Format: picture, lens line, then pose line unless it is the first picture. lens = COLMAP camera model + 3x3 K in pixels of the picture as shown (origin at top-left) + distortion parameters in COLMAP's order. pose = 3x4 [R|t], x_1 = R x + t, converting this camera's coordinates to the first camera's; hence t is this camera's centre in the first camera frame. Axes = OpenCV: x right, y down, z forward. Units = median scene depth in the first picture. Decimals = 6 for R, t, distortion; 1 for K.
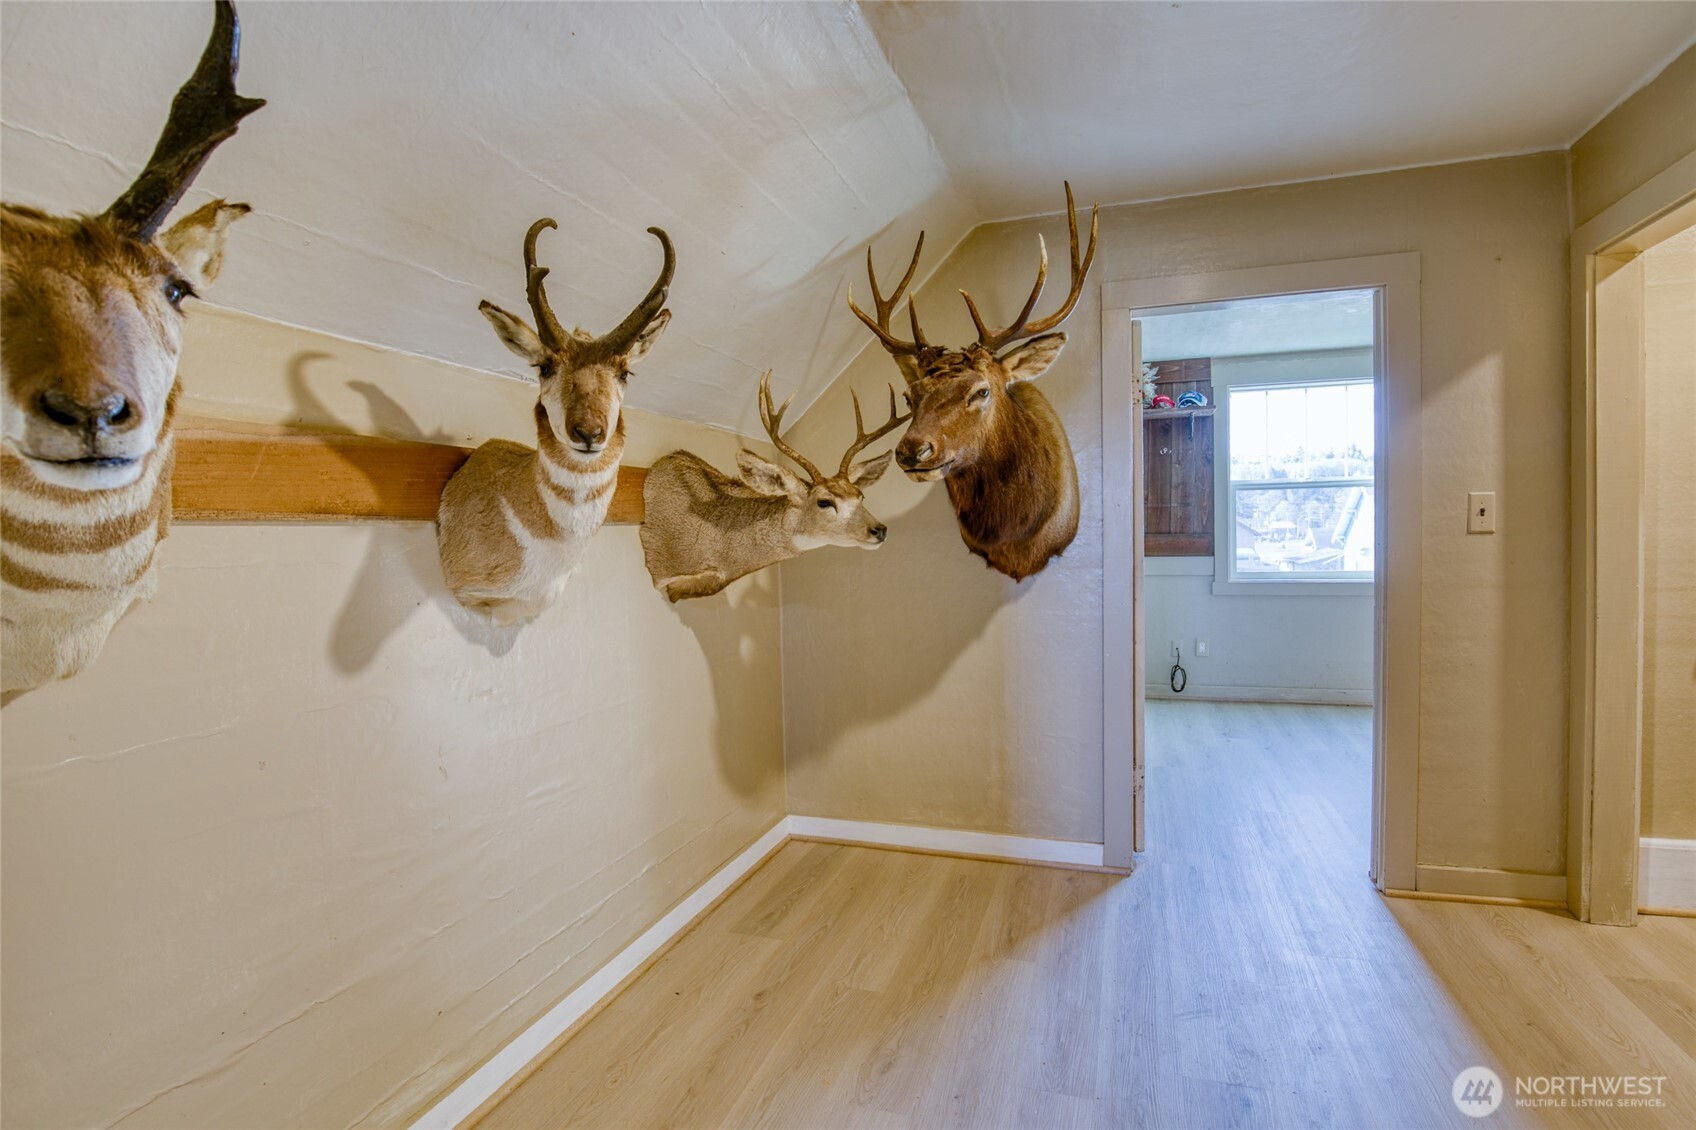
lens RADIAL K [[781.3, 0, 858.1], [0, 781.3, 564.5], [0, 0, 1]] dist [-0.033723, 0.006994]
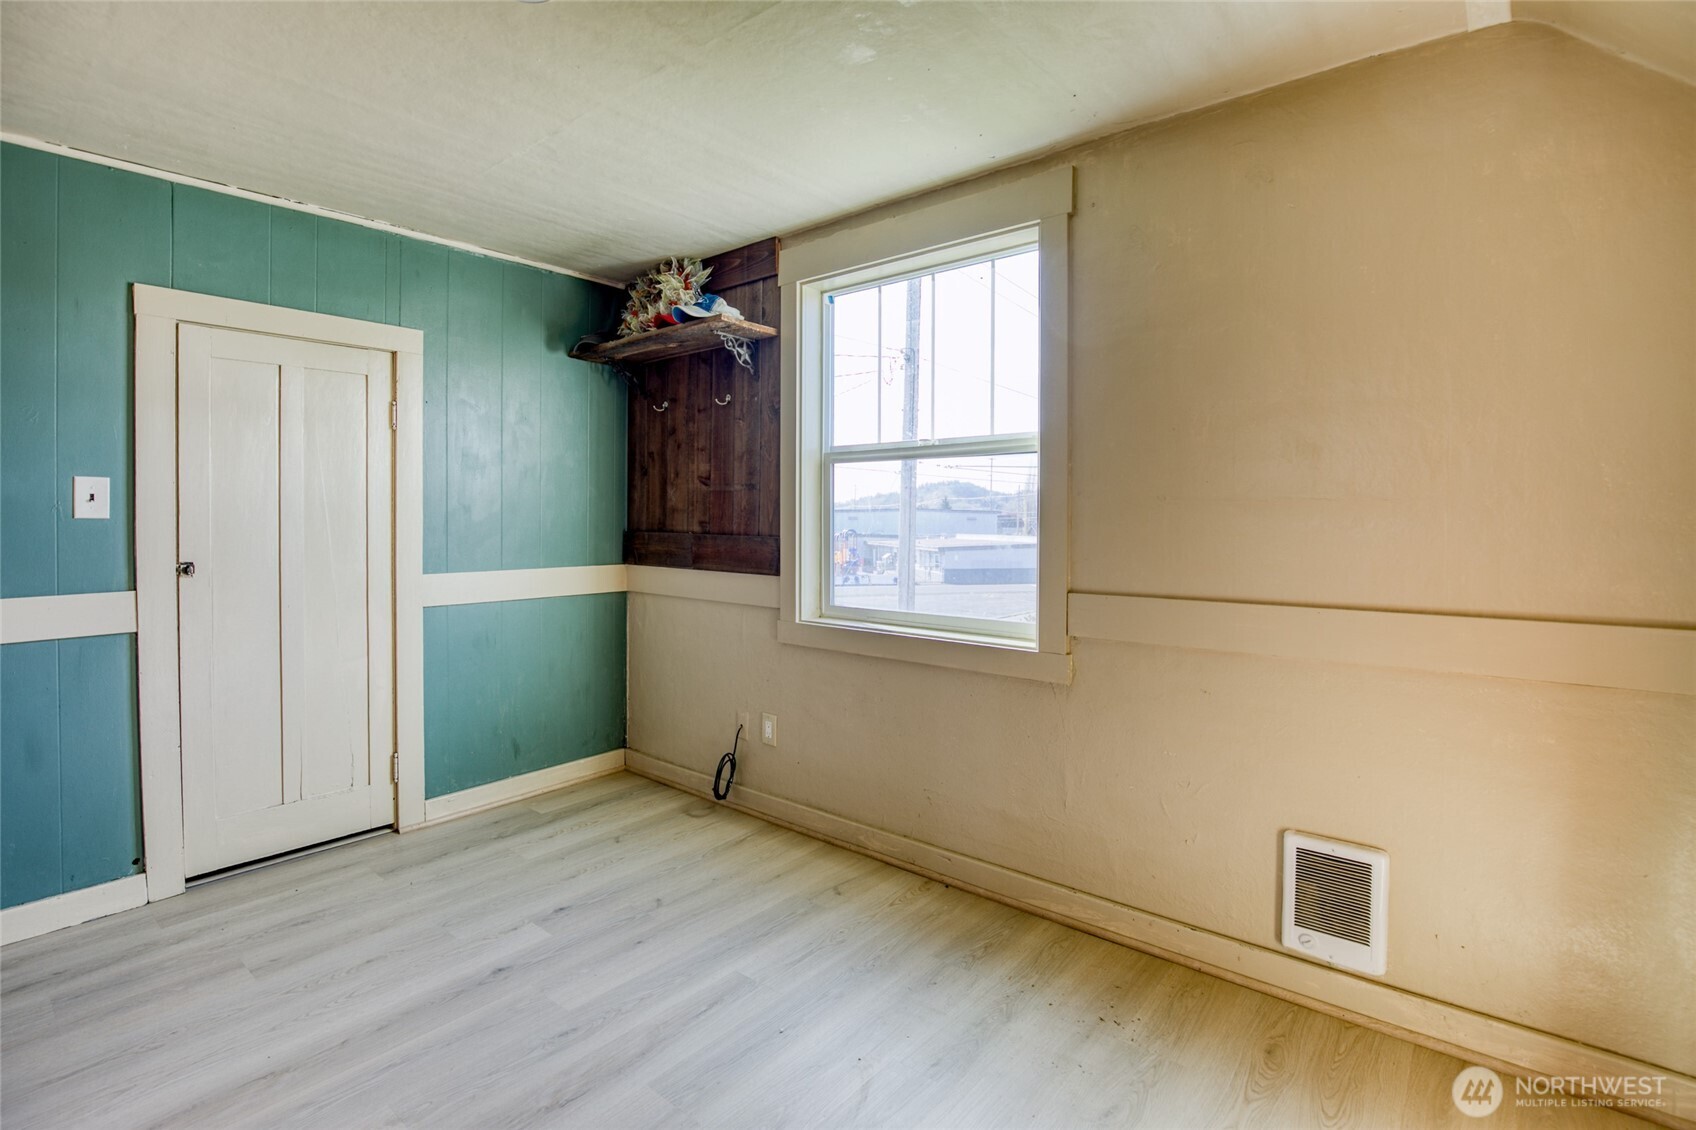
lens RADIAL K [[799.8, 0, 847.3], [0, 799.8, 522.5], [0, 0, 1]] dist [-0.037212, 0.008371]
pose [[0.938434, 0.020359, -0.344859, 0.710618], [-0.033038, 0.998975, -0.030929, -0.033349], [0.343876, 0.040419, 0.938145, 0.449538]]
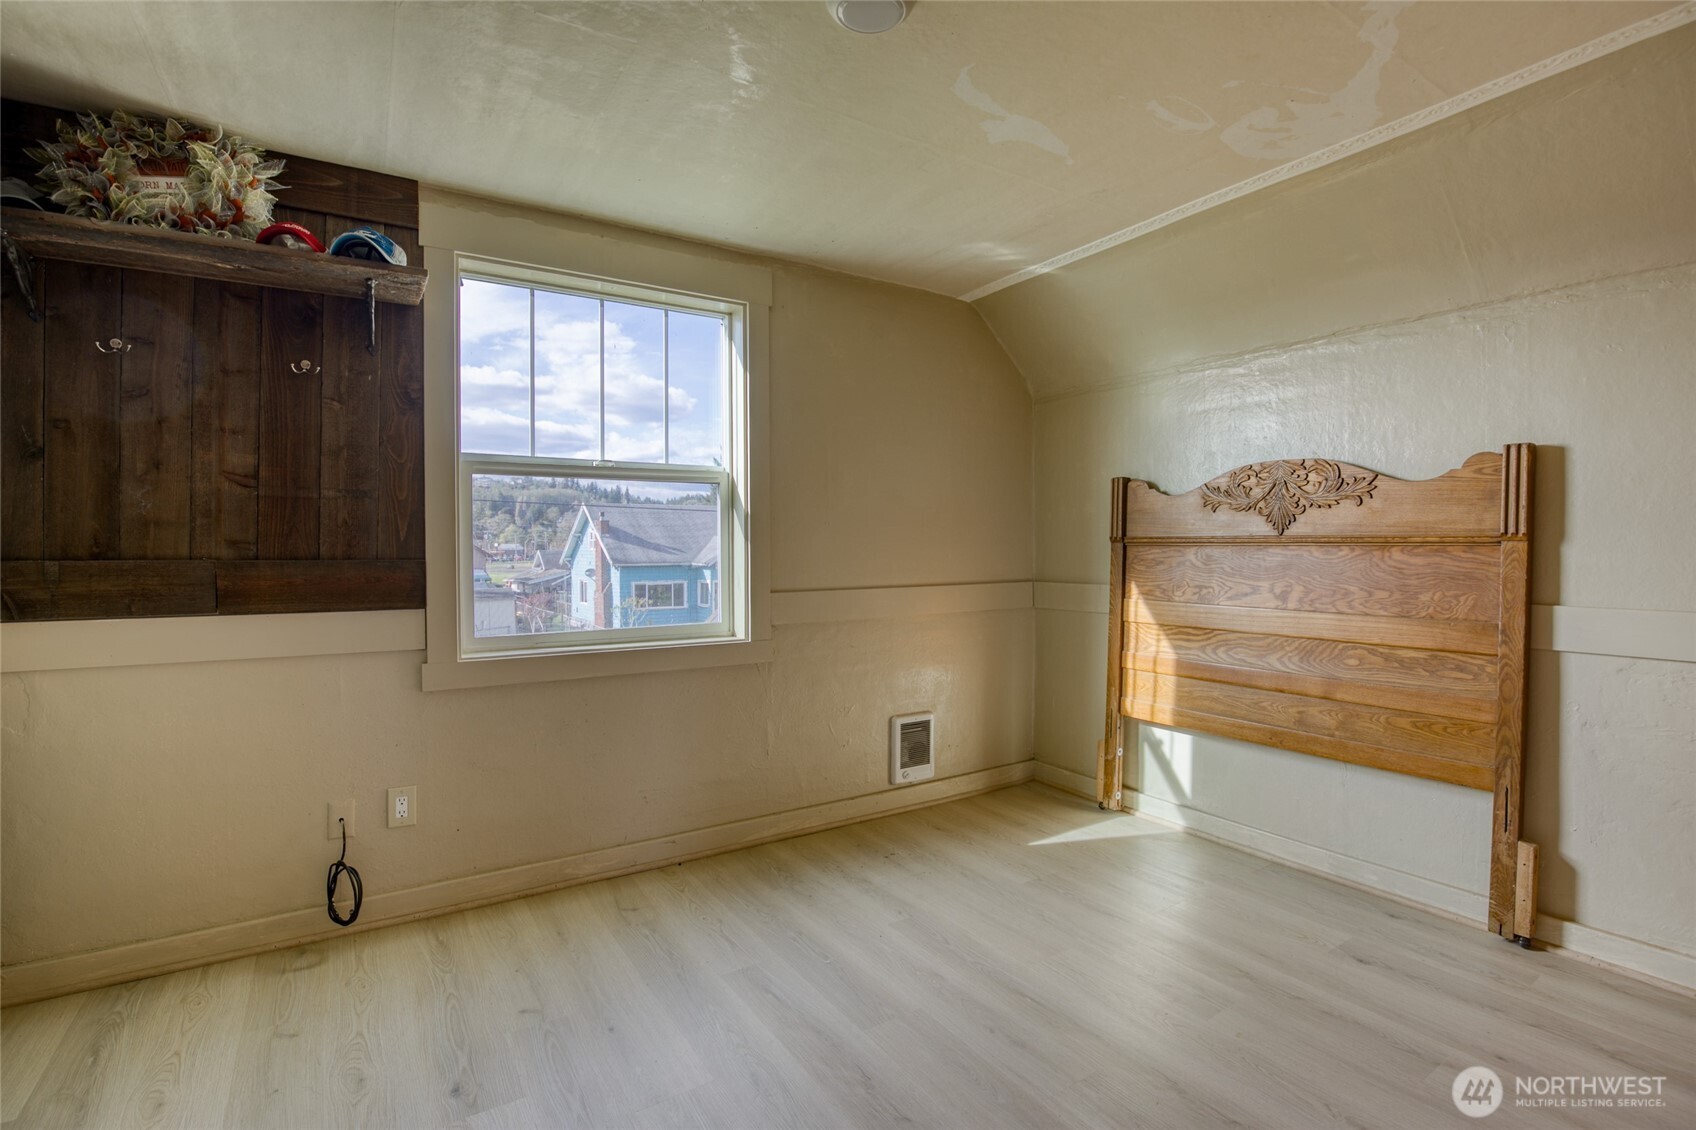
lens RADIAL K [[787.4, 0, 861.9], [0, 787.4, 550.0], [0, 0, 1]] dist [-0.027784, 0.000163]
pose [[0.605256, 0.010042, 0.795968, 0.242521], [0.026702, 0.999102, -0.032909, -0.022772], [-0.795583, 0.041172, 0.604444, 0.502179]]
